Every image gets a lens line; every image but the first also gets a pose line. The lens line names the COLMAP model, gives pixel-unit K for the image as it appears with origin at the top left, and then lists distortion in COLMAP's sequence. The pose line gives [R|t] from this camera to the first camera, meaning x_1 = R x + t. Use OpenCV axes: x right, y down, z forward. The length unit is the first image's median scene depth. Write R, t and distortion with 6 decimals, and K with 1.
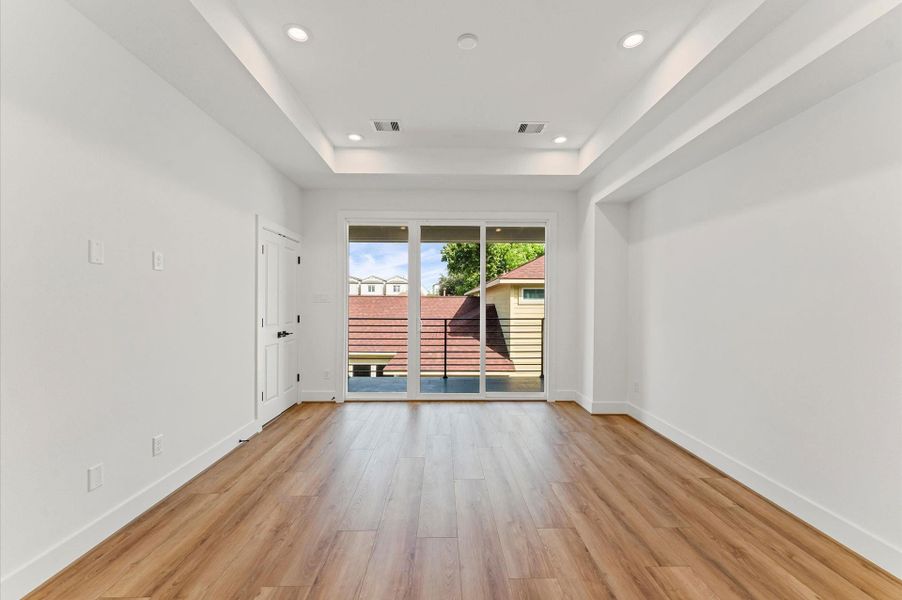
lens RADIAL K [[356.4, 0, 449.2], [0, 356.4, 302.1], [0, 0, 1]] dist [0.002144, -0.000012]
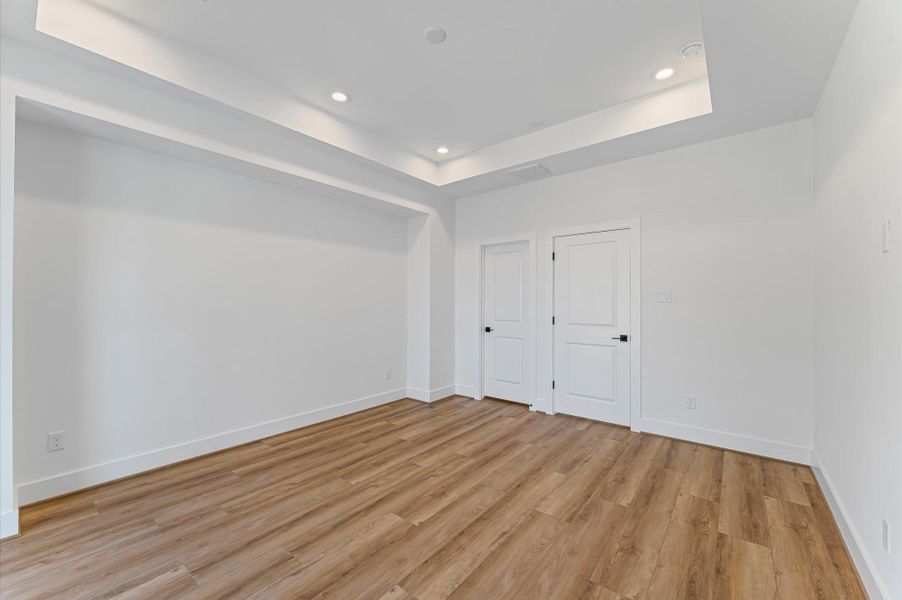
lens RADIAL K [[356.4, 0, 449.4], [0, 356.4, 301.7], [0, 0, 1]] dist [0.002144, -0.000012]
pose [[-0.764082, -0.001210, 0.645118, -0.608815], [-0.004214, 0.999986, -0.003116, 0.000788], [-0.645105, -0.005100, -0.764077, 1.721899]]
